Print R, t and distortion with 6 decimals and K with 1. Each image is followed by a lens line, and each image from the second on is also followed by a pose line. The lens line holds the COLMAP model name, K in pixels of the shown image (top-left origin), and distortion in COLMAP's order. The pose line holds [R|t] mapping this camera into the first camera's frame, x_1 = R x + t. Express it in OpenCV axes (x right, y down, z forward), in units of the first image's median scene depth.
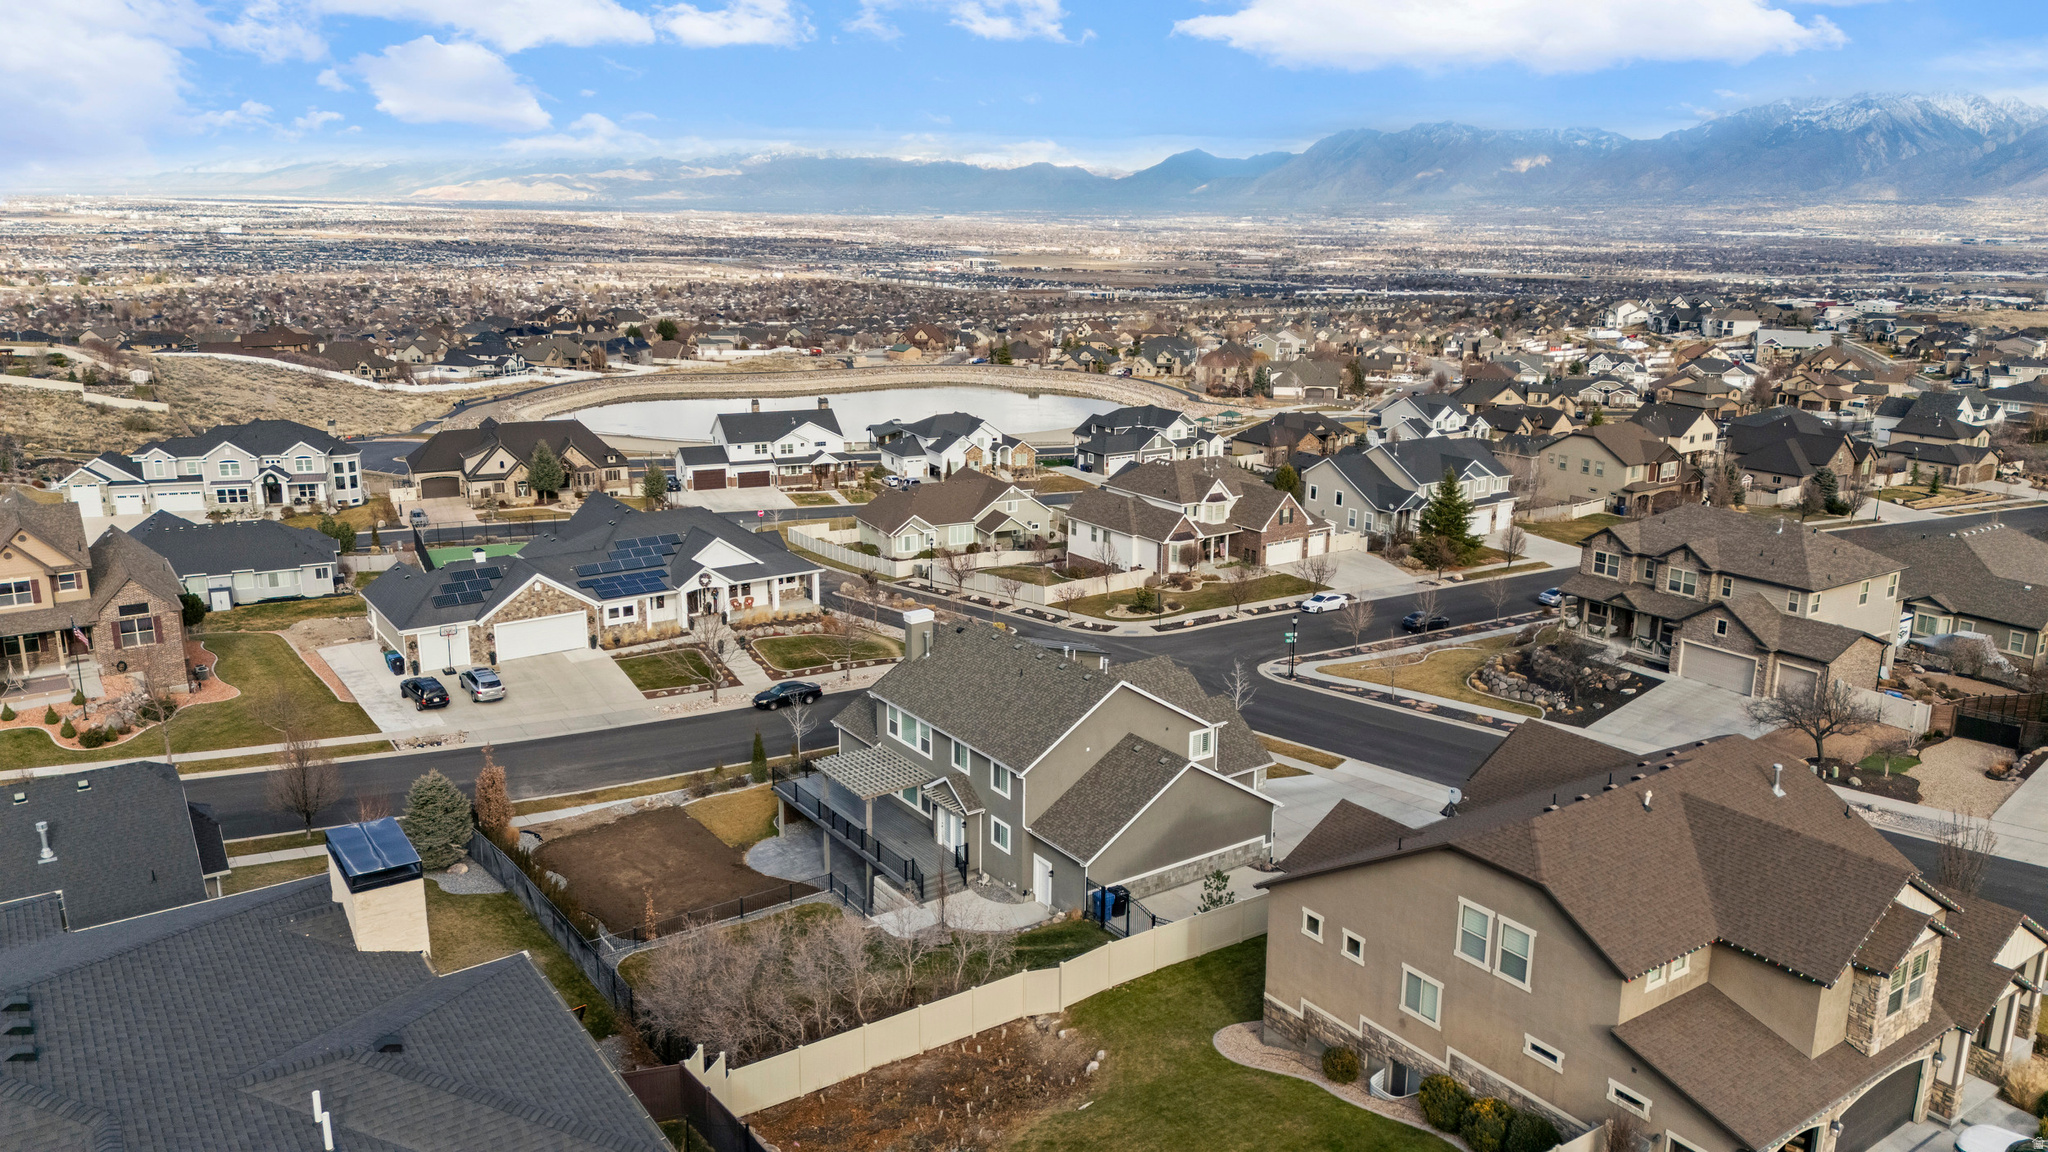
lens RADIAL K [[1497.2, 0, 1024.0], [0, 1497.2, 576.0], [0, 0, 1]] dist [0.078327, -0.075215]
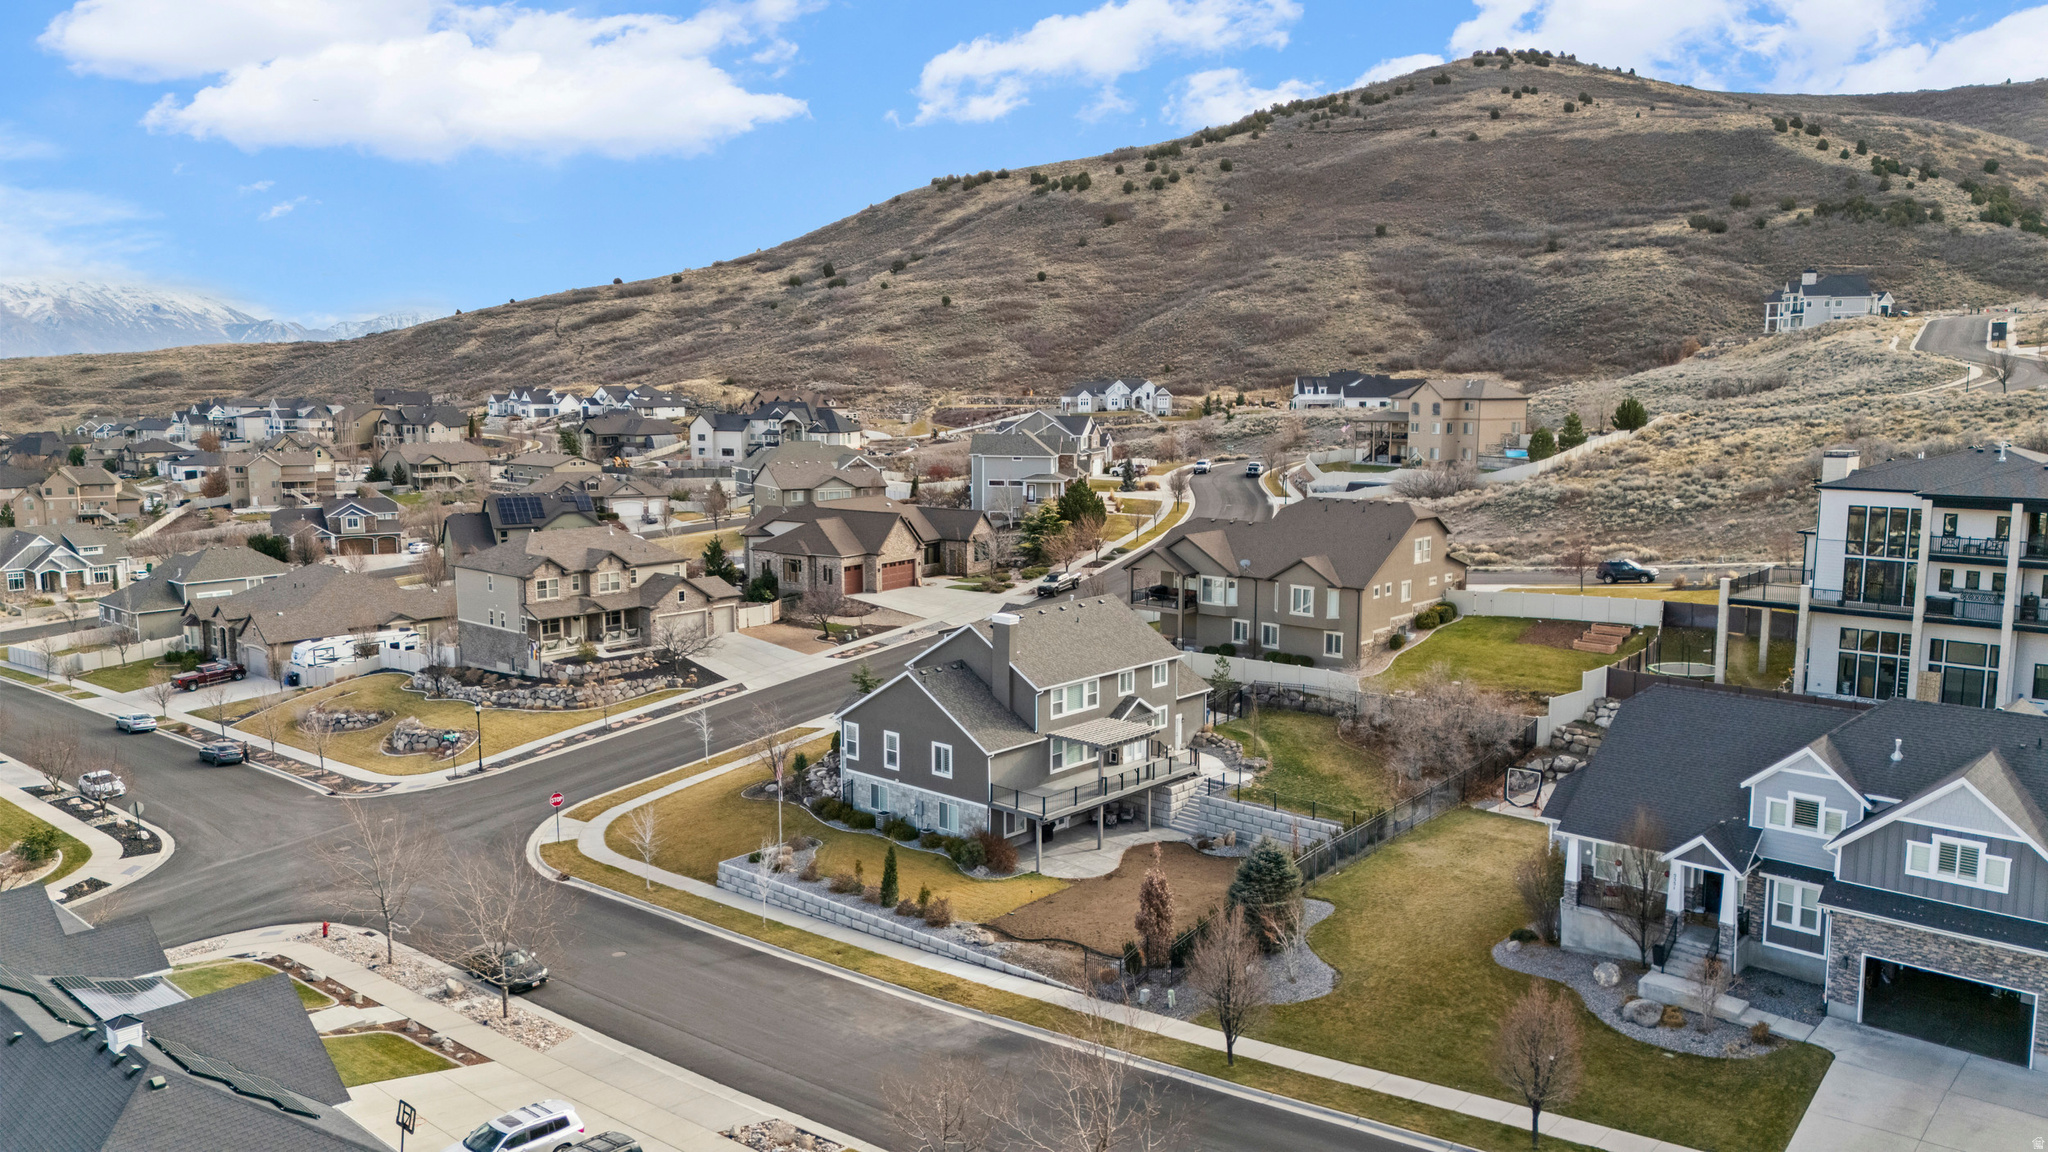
lens RADIAL K [[1495.6, 0, 1025.0], [0, 1495.6, 579.6], [0, 0, 1]] dist [0.085844, -0.085997]
pose [[-0.232997, -0.139782, 0.962379, -0.571746], [0.238470, 0.951188, 0.195891, -0.107625], [-0.942785, 0.275141, -0.188290, 0.603227]]
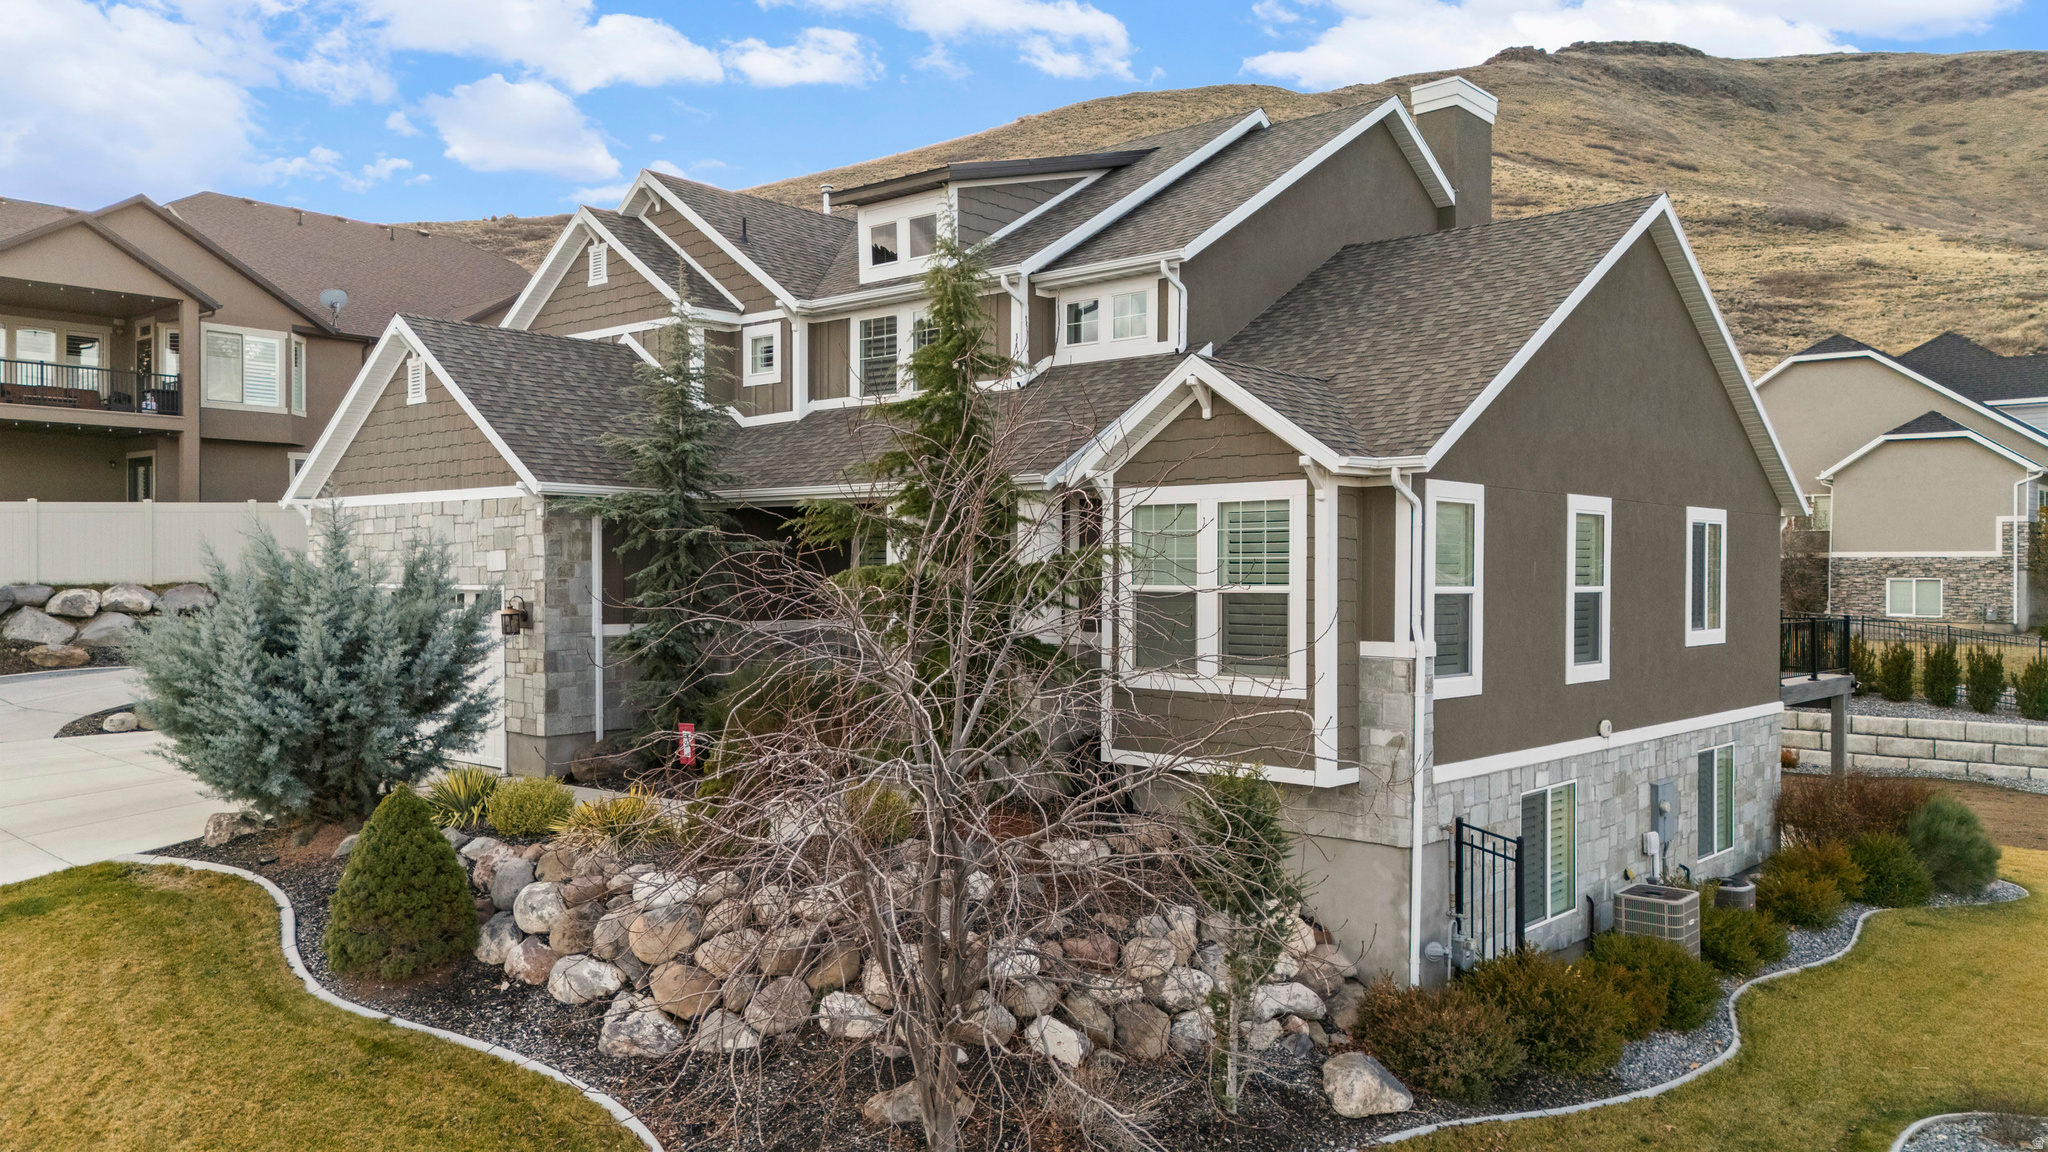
lens RADIAL K [[1495.6, 0, 1025.0], [0, 1495.6, 579.6], [0, 0, 1]] dist [0.085844, -0.085997]
pose [[-0.973589, -0.010459, -0.228070, 0.044292], [-0.067878, 0.967039, 0.245415, 0.025958], [0.217986, 0.254414, -0.942208, 0.662699]]
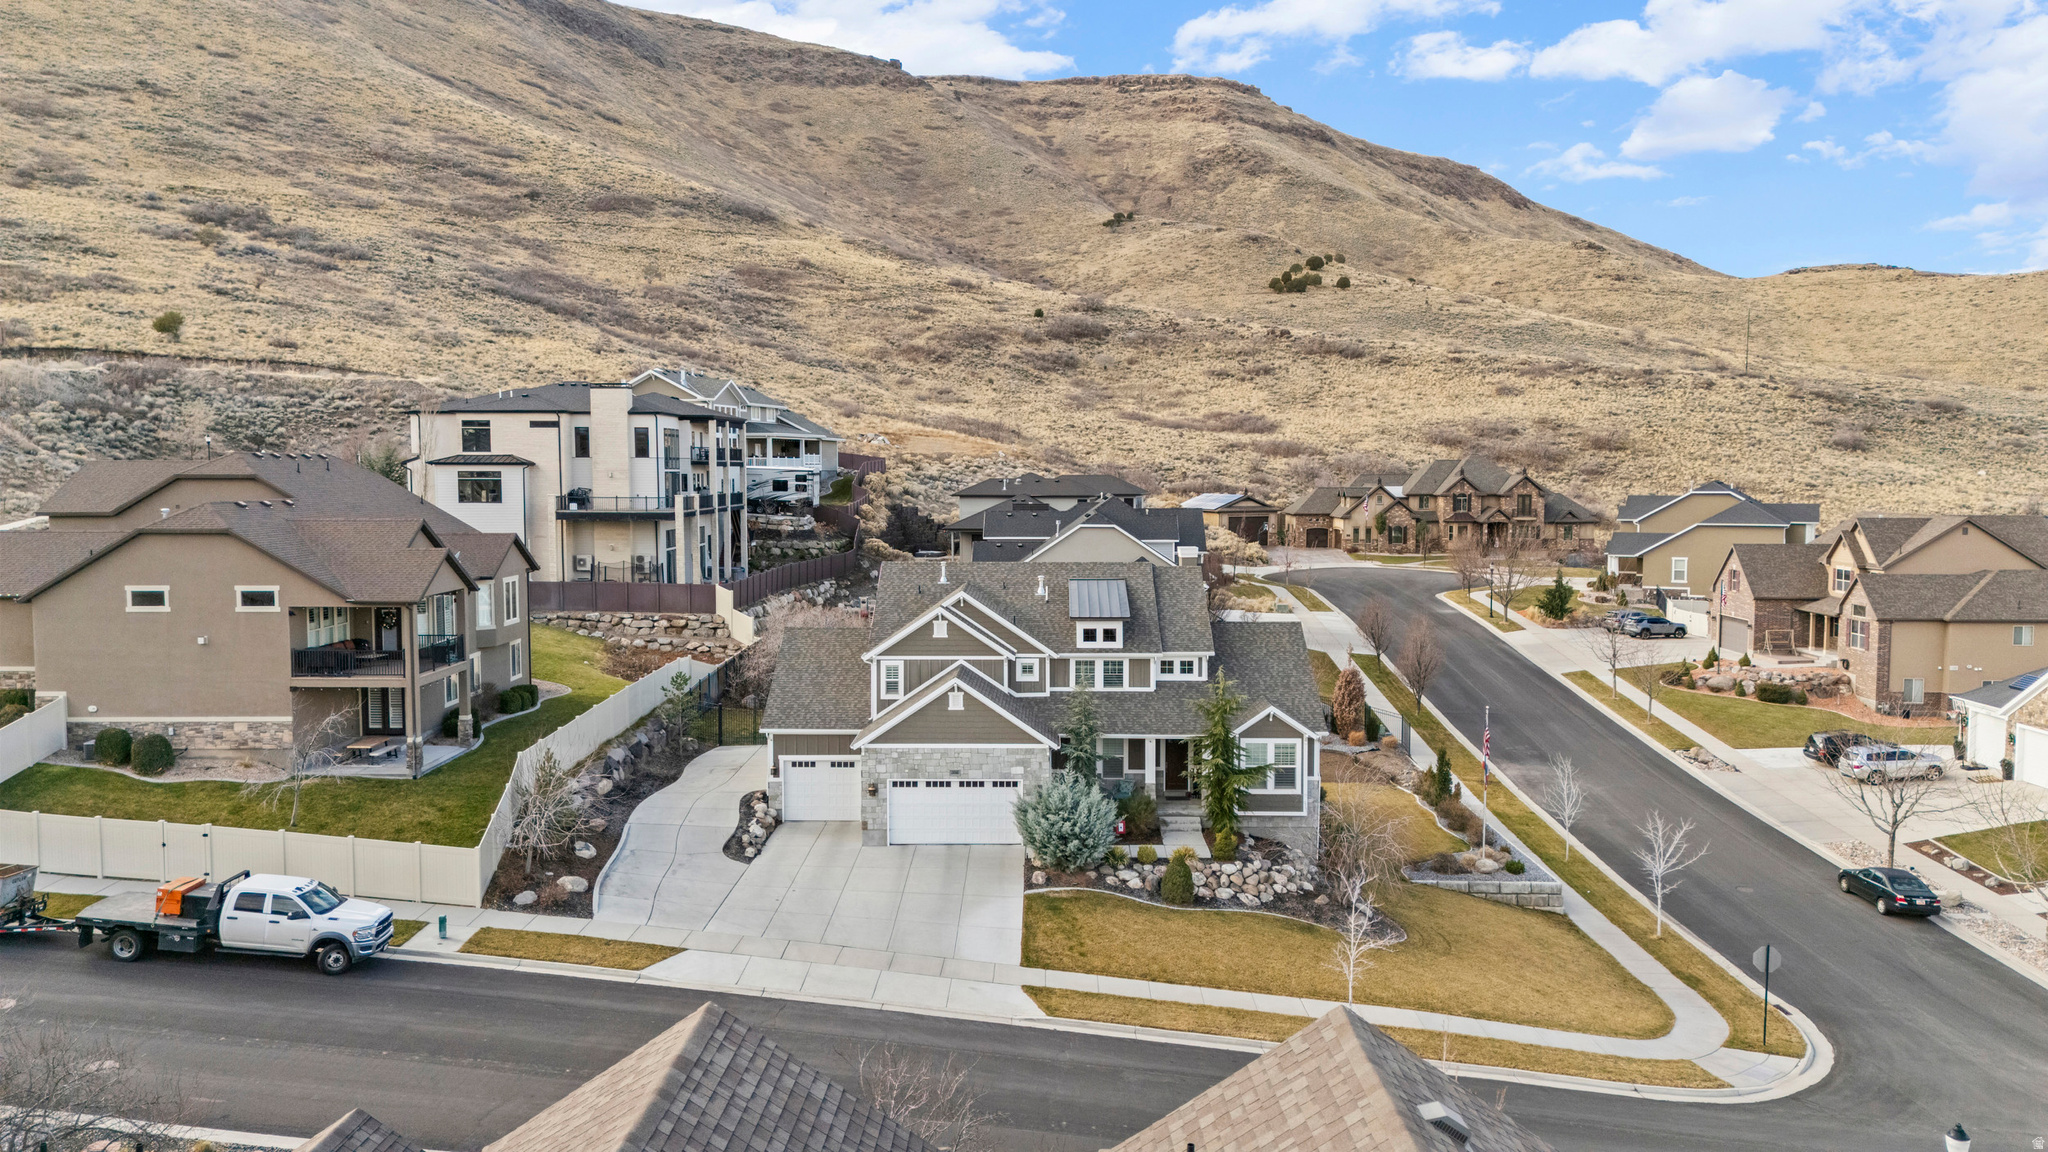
lens RADIAL K [[1495.6, 0, 1025.0], [0, 1495.6, 579.6], [0, 0, 1]] dist [0.085844, -0.085997]
pose [[-0.585159, 0.053022, -0.809183, 0.348960], [-0.206762, 0.955124, 0.212104, -0.061740], [0.784116, 0.291423, -0.547936, 0.715138]]
